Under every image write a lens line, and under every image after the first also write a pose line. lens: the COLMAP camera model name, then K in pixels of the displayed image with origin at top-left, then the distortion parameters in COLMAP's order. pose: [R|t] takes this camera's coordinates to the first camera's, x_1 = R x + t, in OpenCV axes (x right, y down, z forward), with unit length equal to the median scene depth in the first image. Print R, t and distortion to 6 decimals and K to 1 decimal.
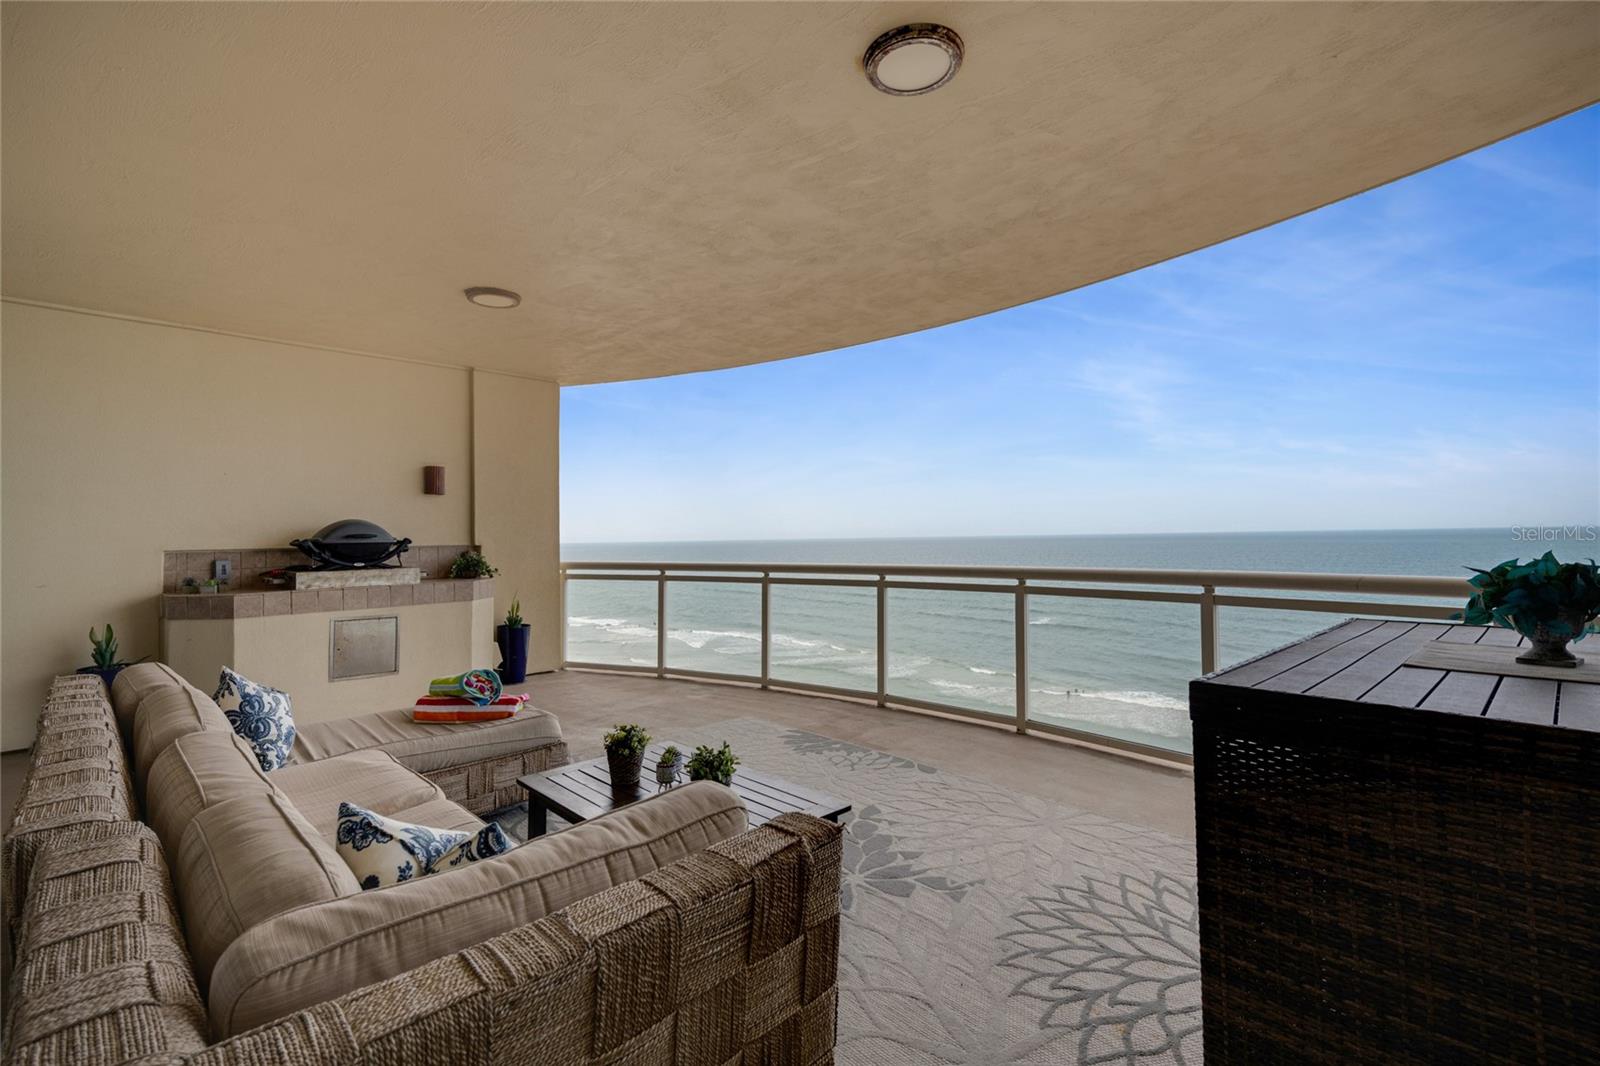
lens RADIAL K [[713.9, 0, 795.5], [0, 713.9, 519.1], [0, 0, 1]] dist [0.000941, -0.000351]
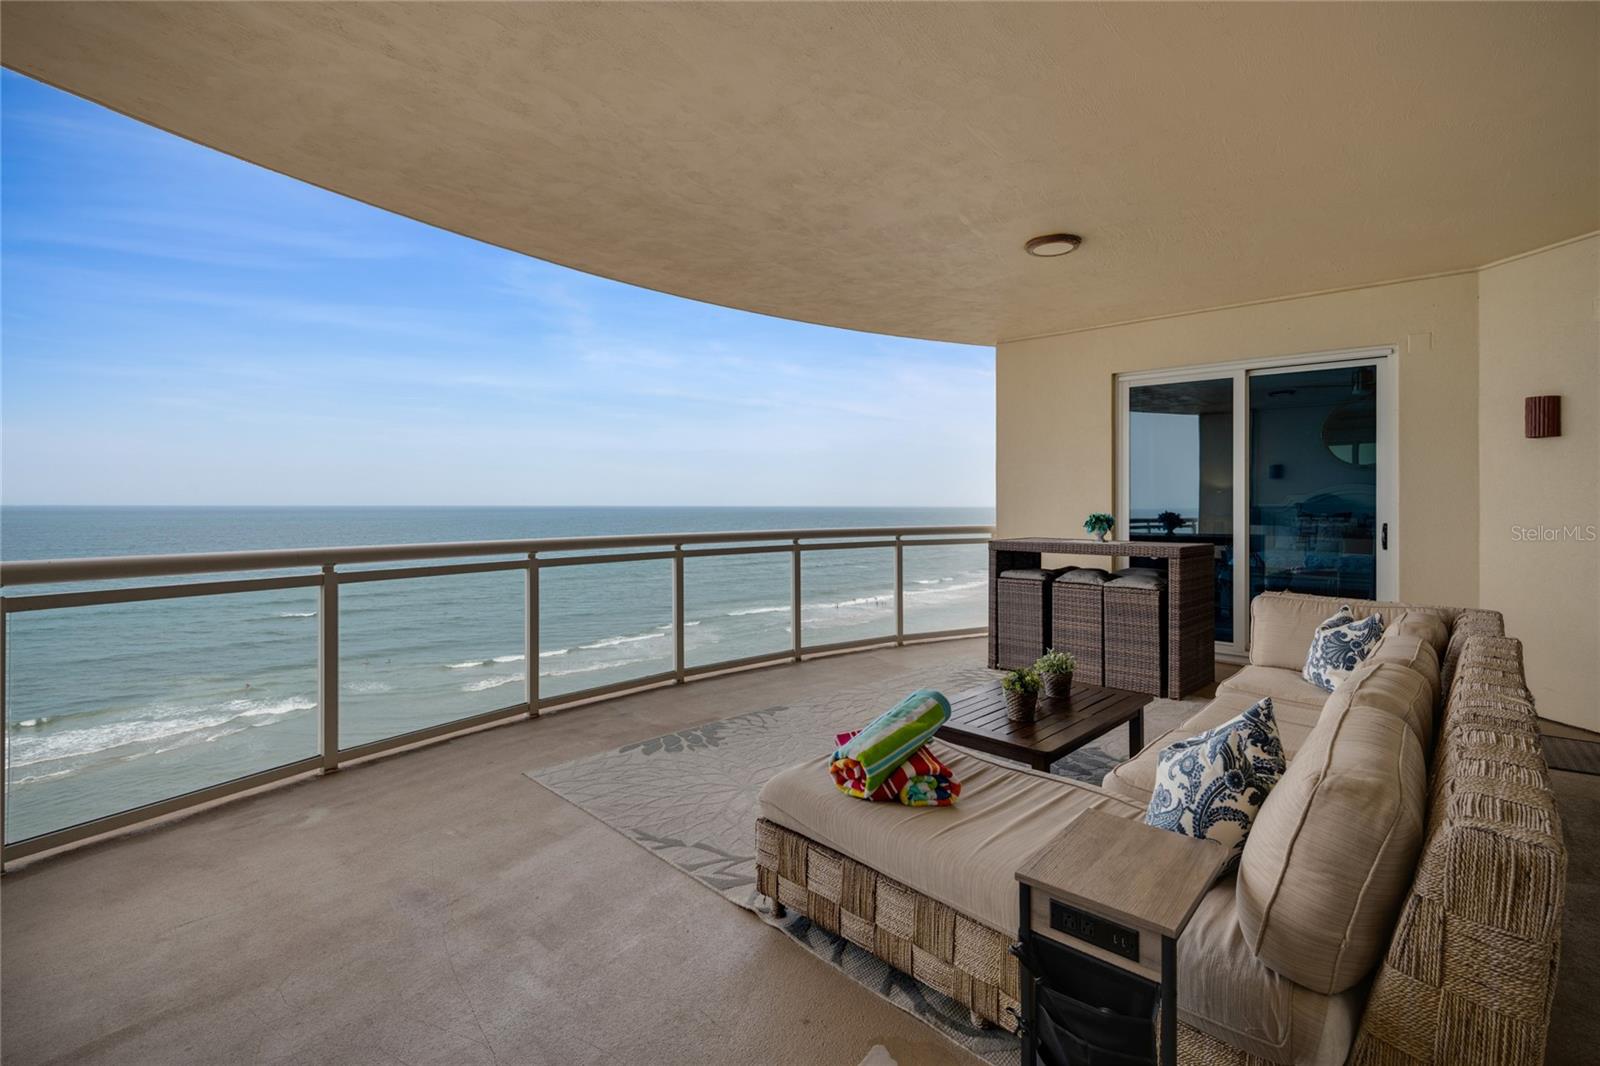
lens RADIAL K [[776.1, 0, 800.0], [0, 776.1, 498.9], [0, 0, 1]] dist [-0.000251, -0.000216]
pose [[-0.062286, 0.029259, 0.997629, -0.907740], [-0.028923, 0.999097, -0.031108, 0.045091], [-0.997639, -0.030792, -0.061384, 0.902668]]
